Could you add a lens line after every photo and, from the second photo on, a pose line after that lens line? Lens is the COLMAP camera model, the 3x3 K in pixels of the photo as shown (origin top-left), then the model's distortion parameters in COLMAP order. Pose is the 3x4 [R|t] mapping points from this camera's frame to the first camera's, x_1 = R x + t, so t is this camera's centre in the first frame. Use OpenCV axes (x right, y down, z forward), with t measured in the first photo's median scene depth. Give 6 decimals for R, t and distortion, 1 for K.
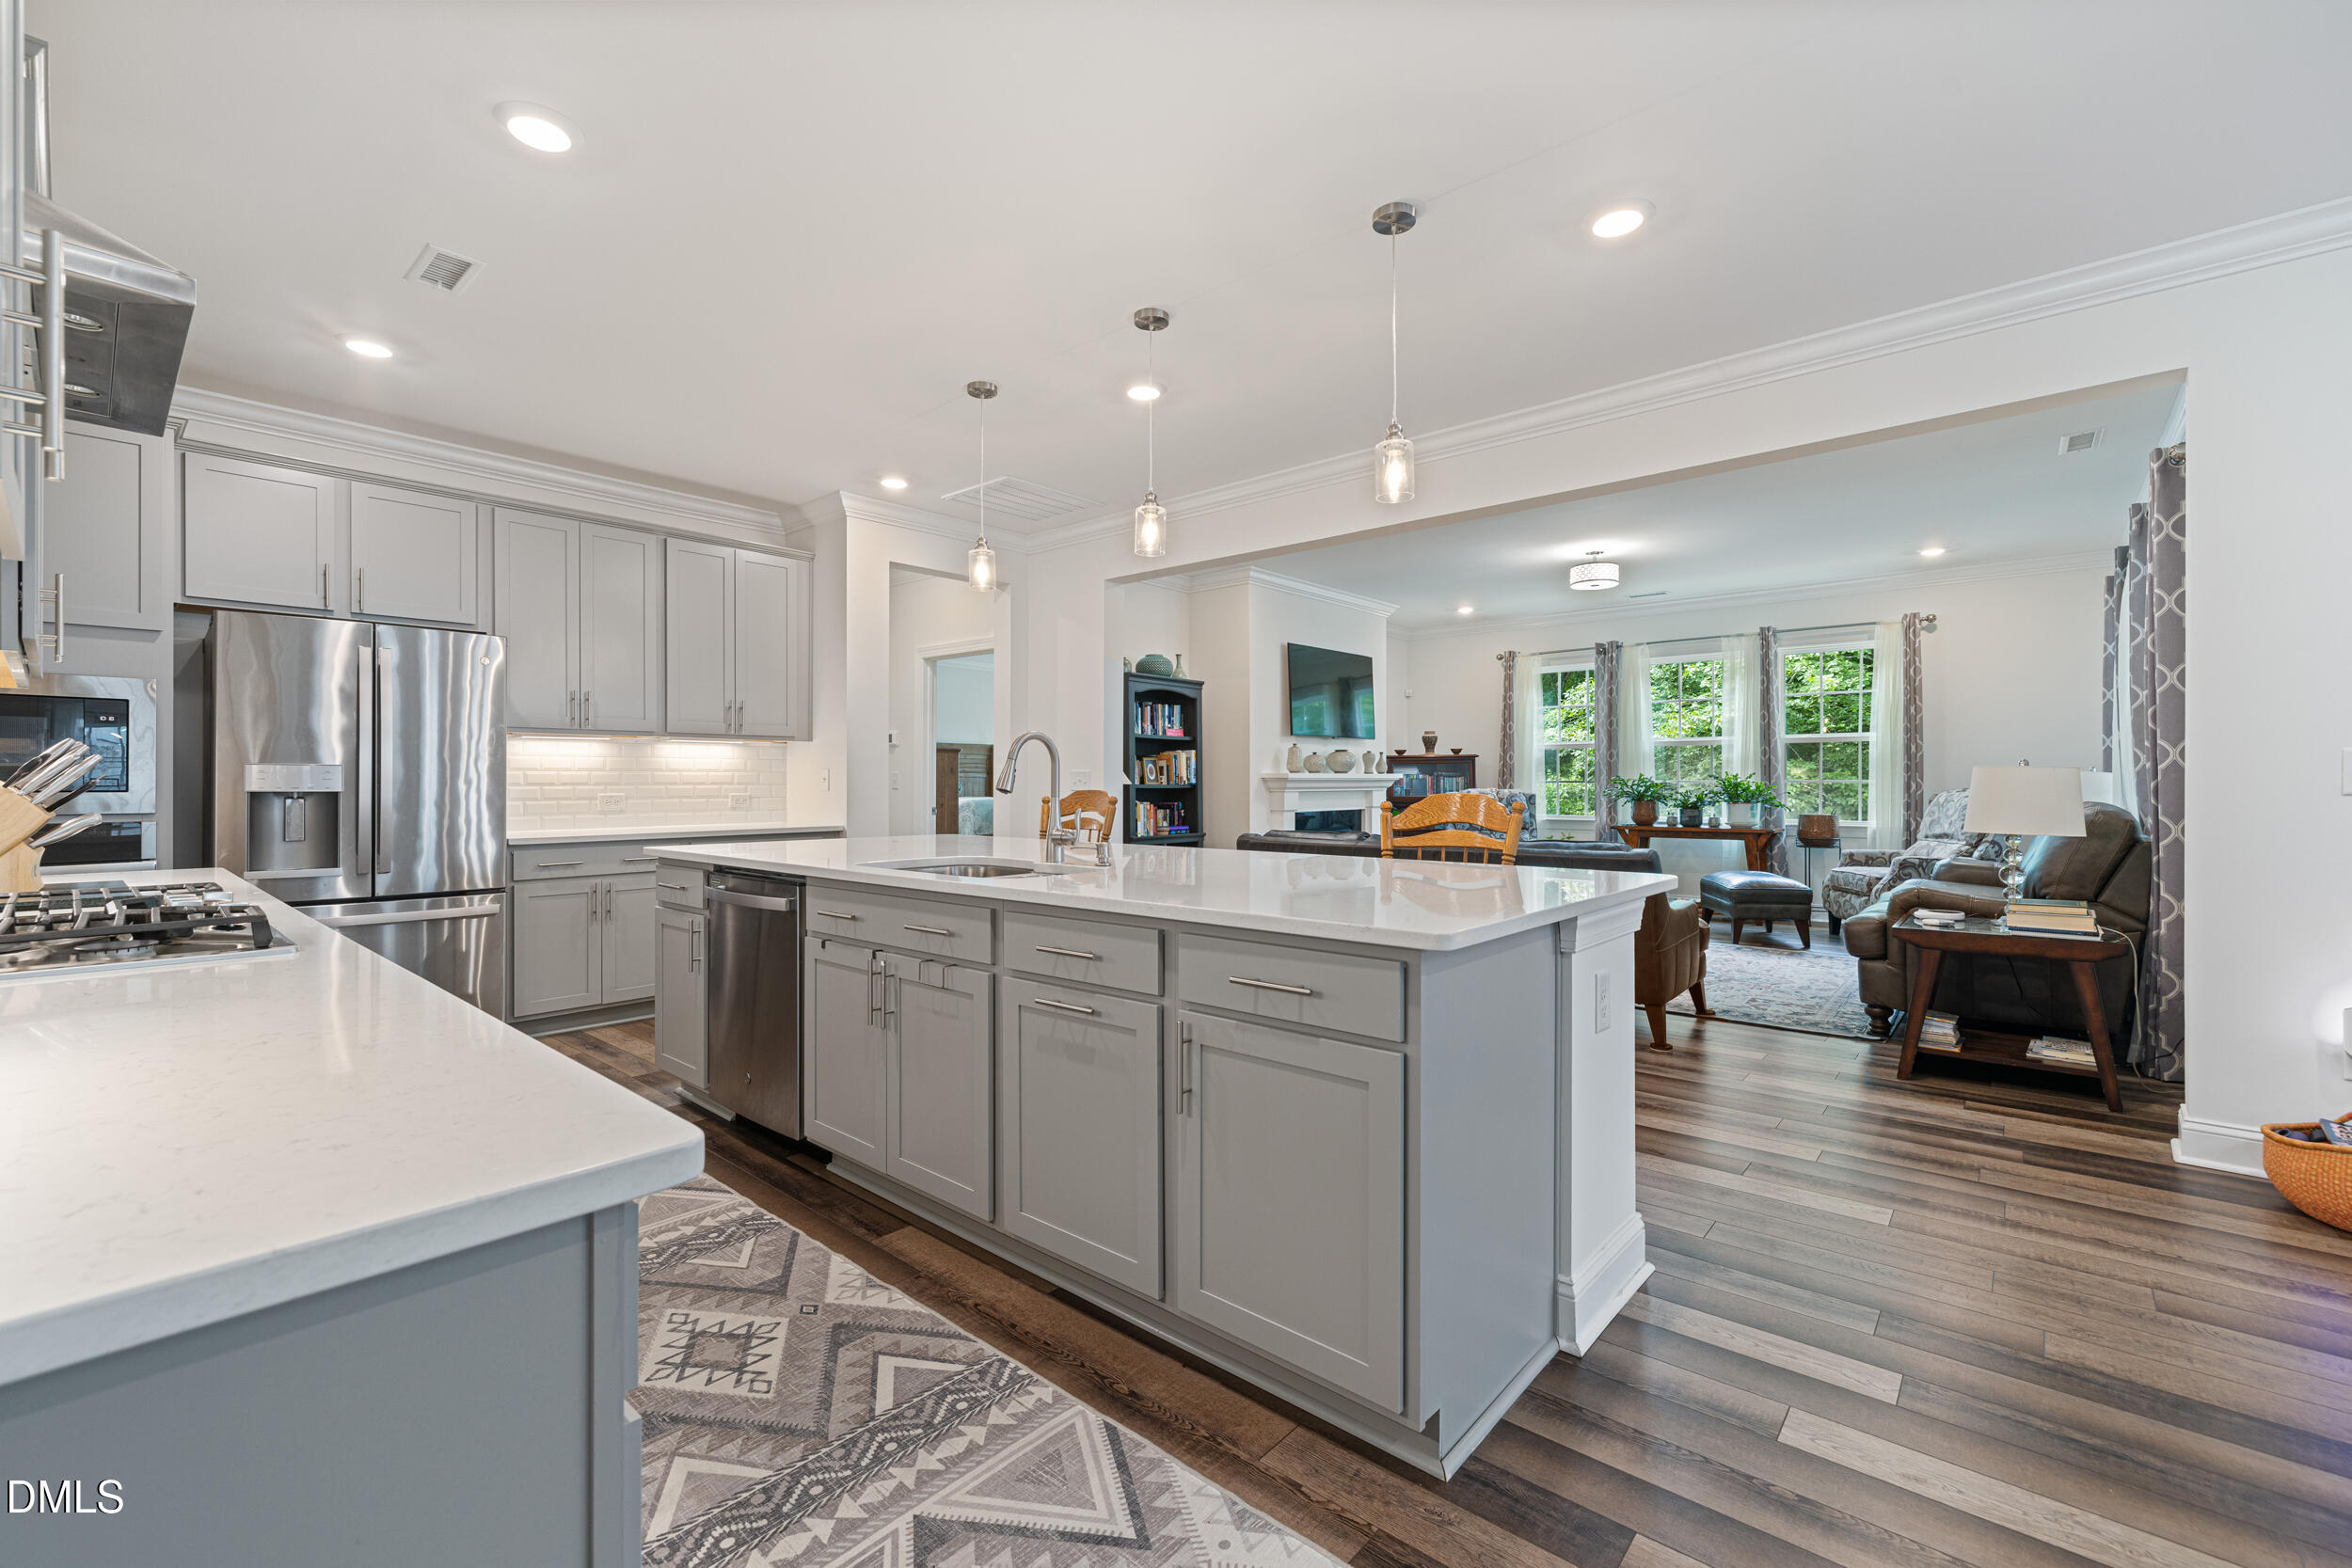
lens RADIAL K [[986.9, 0, 1171.7], [0, 986.9, 782.2], [0, 0, 1]] dist [0.001861, -0.001003]
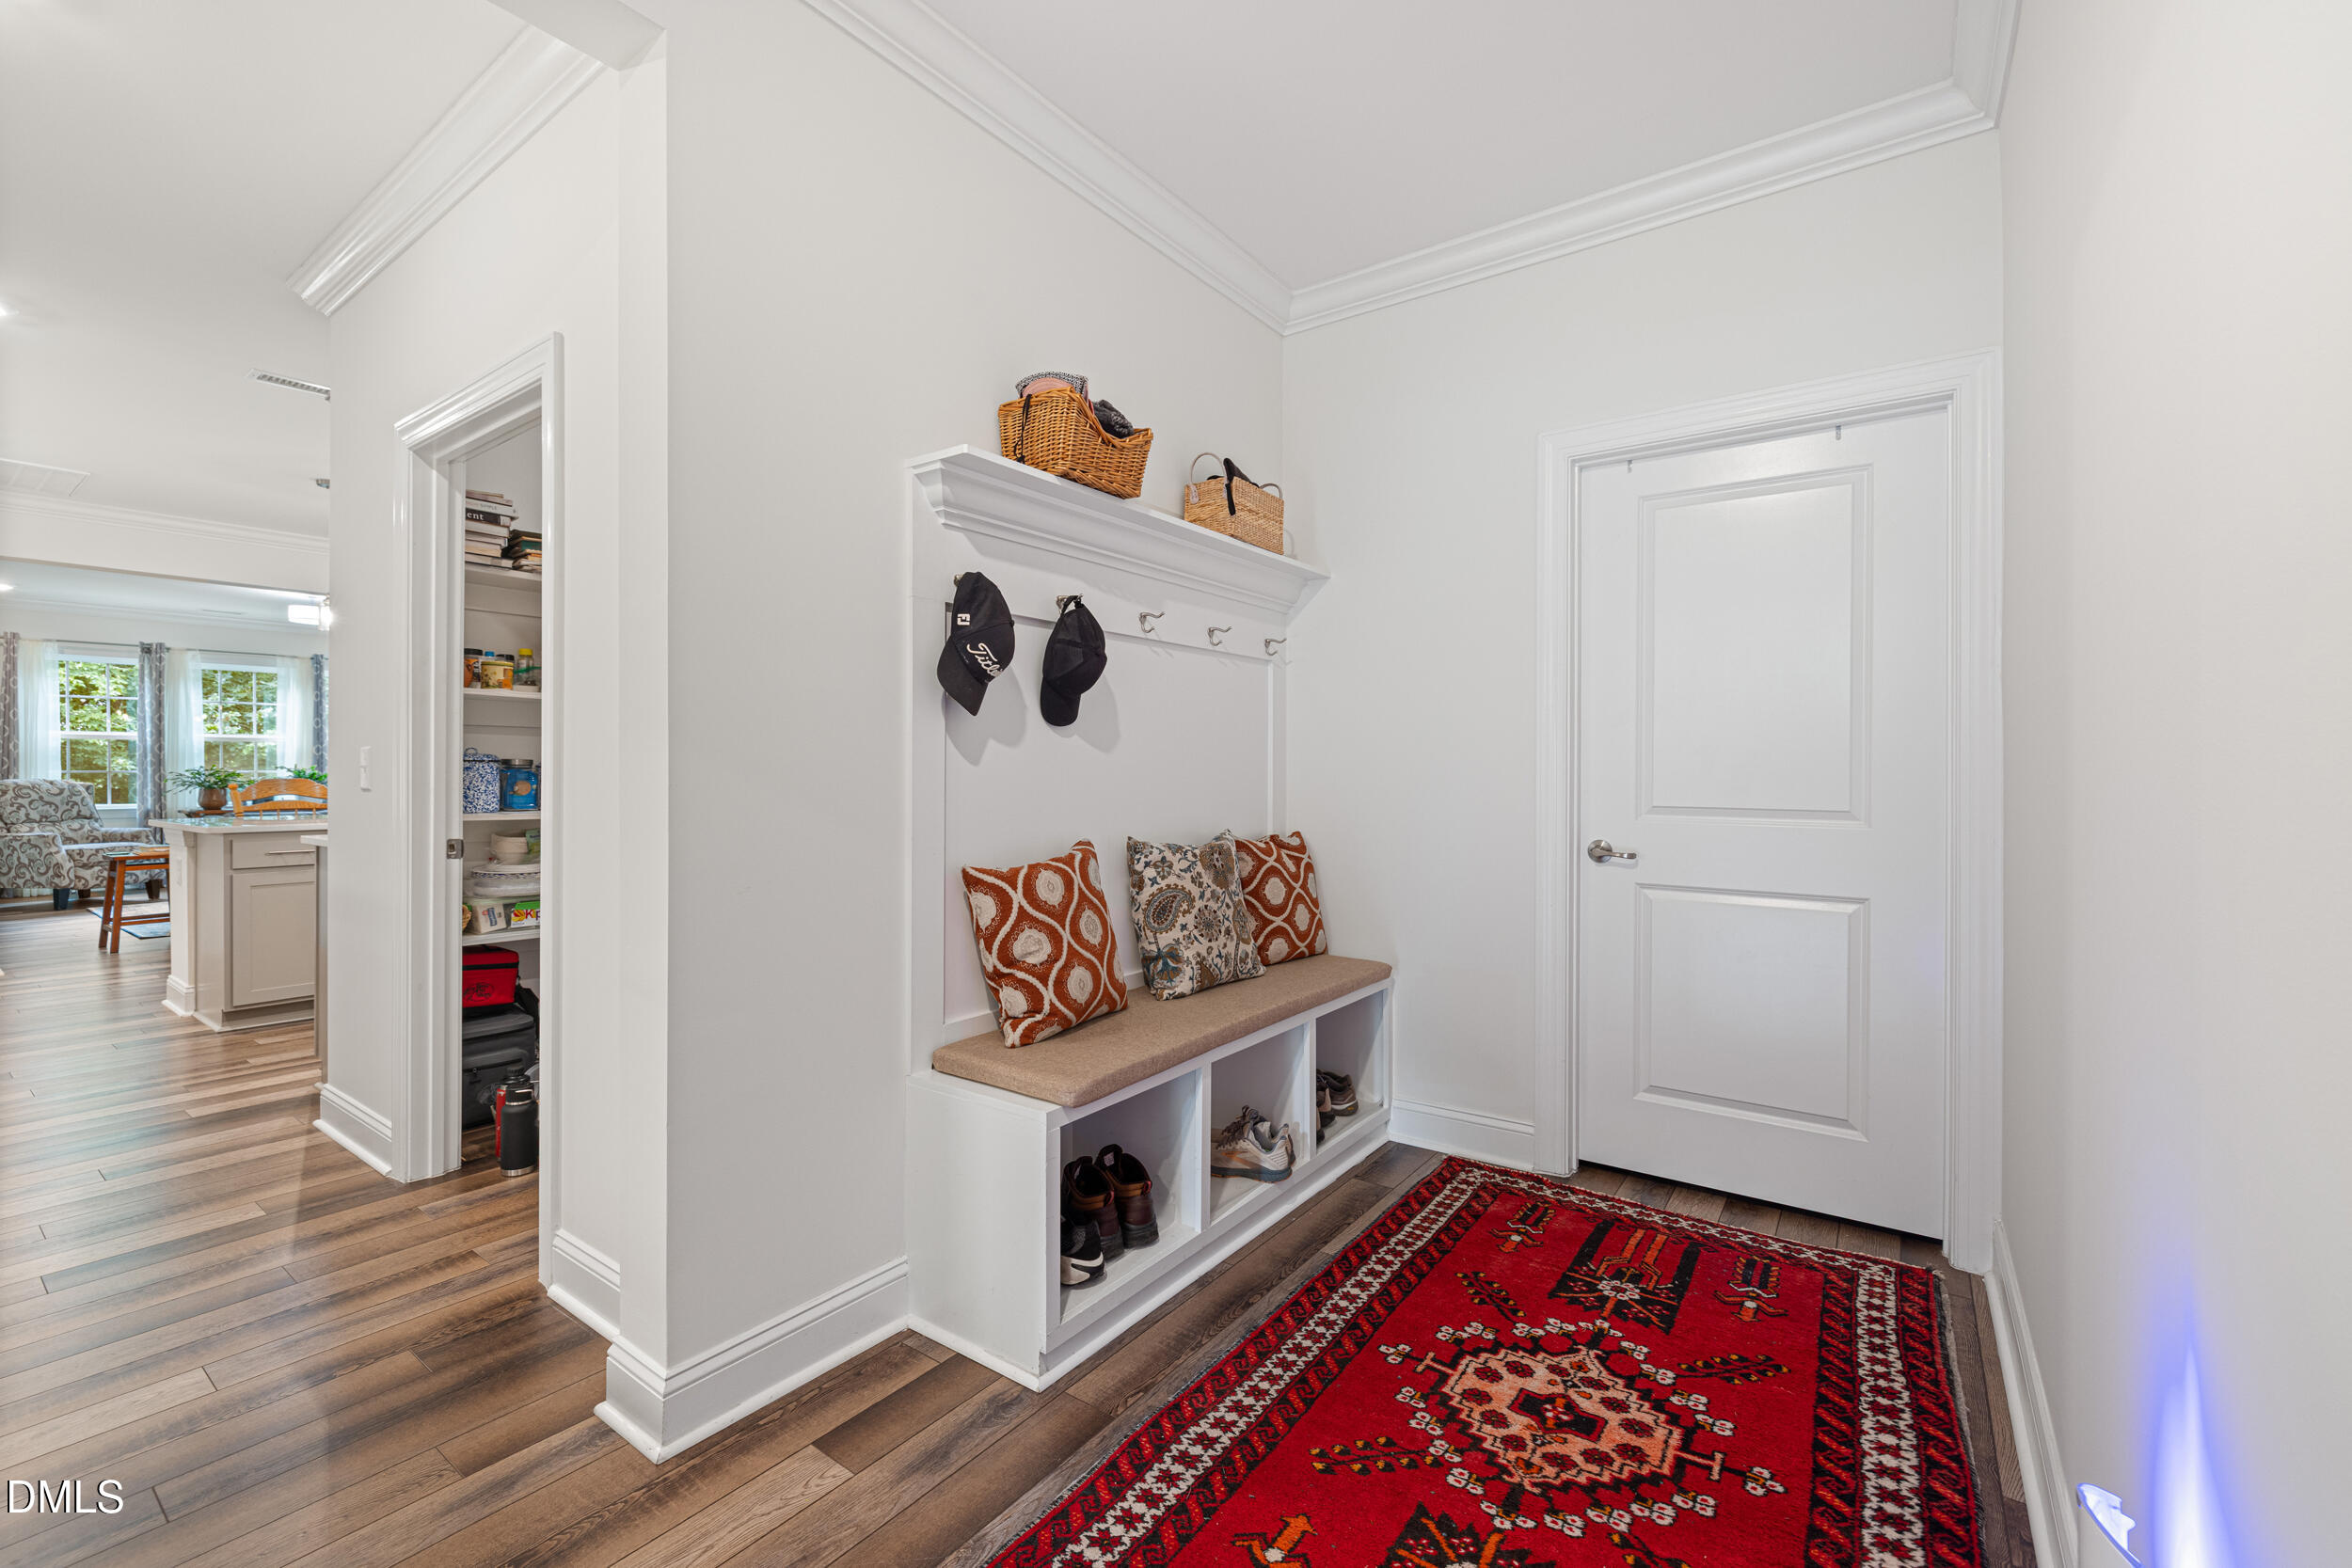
lens RADIAL K [[986.9, 0, 1179.5], [0, 986.9, 772.9], [0, 0, 1]] dist [0.001861, -0.001003]
pose [[-0.090171, -0.000068, 0.995926, -2.065555], [0.000068, 1.000000, 0.000074, 0.002168], [-0.995926, 0.000074, -0.090171, -0.058249]]
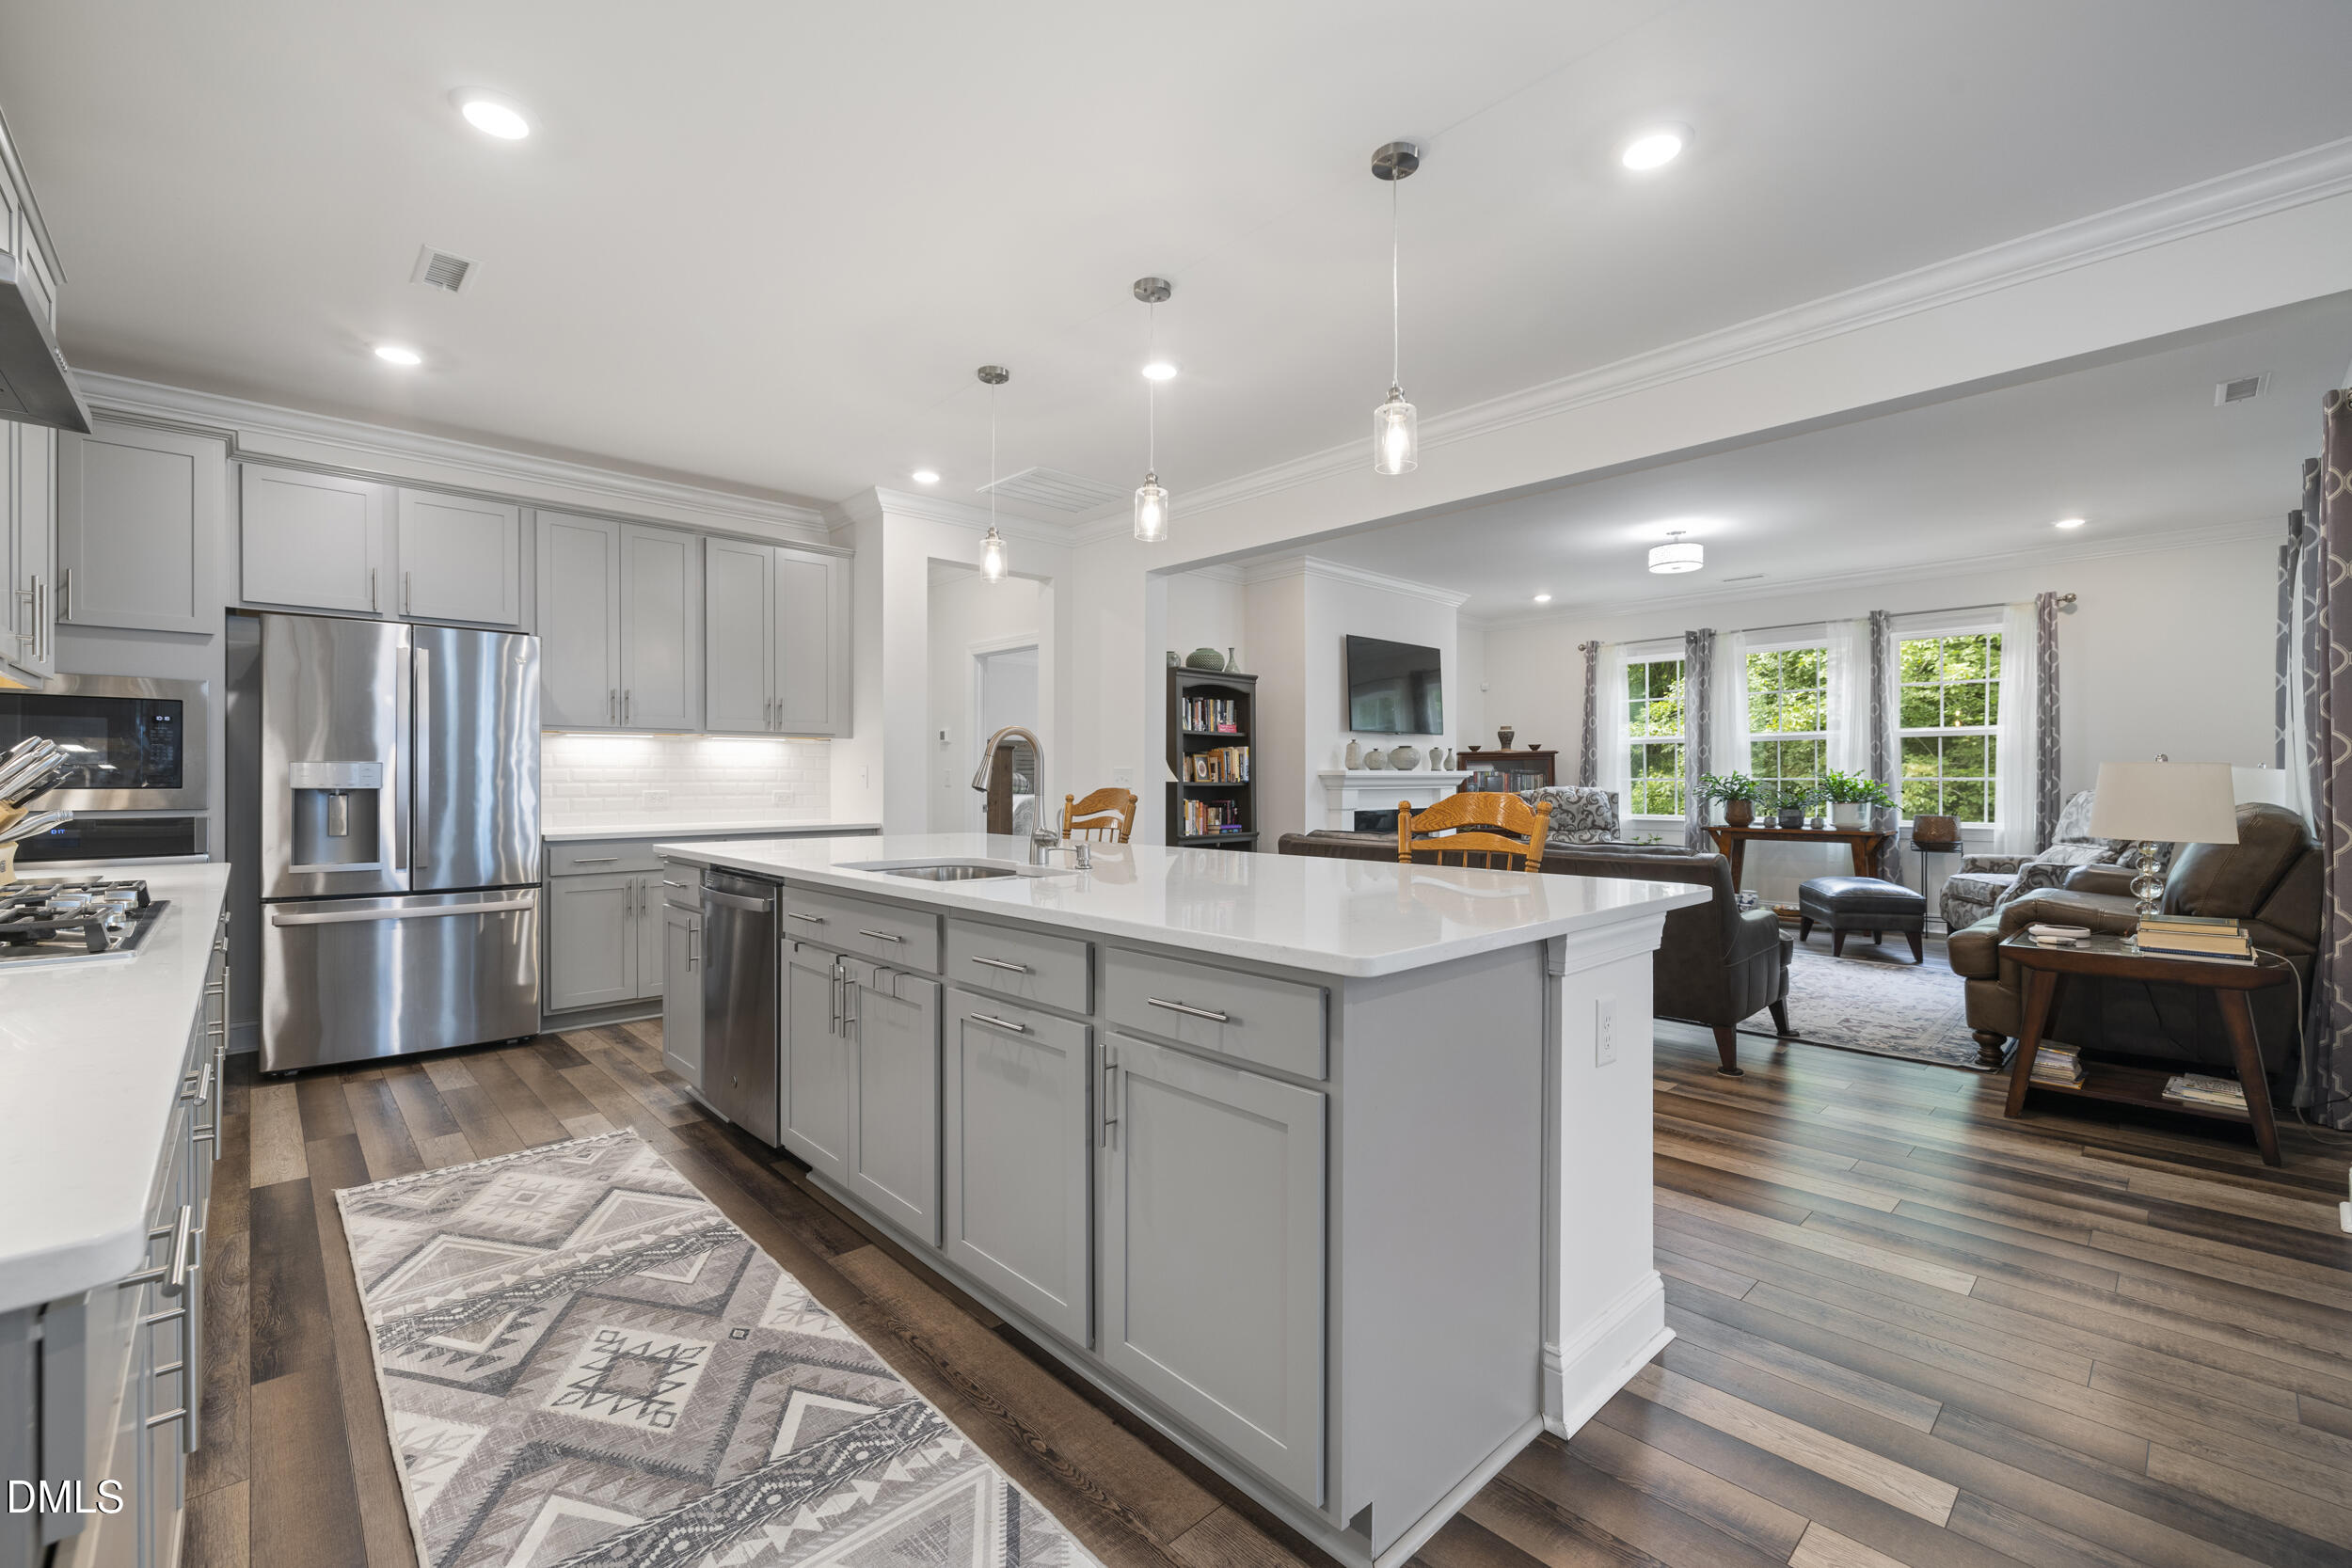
lens RADIAL K [[986.9, 0, 1171.8], [0, 986.9, 782.5], [0, 0, 1]] dist [0.001861, -0.001003]
pose [[0.995539, 0.000998, -0.094348, 0.092297], [-0.000716, 0.999995, 0.003025, -0.000427], [0.094350, -0.002944, 0.995535, 0.062852]]
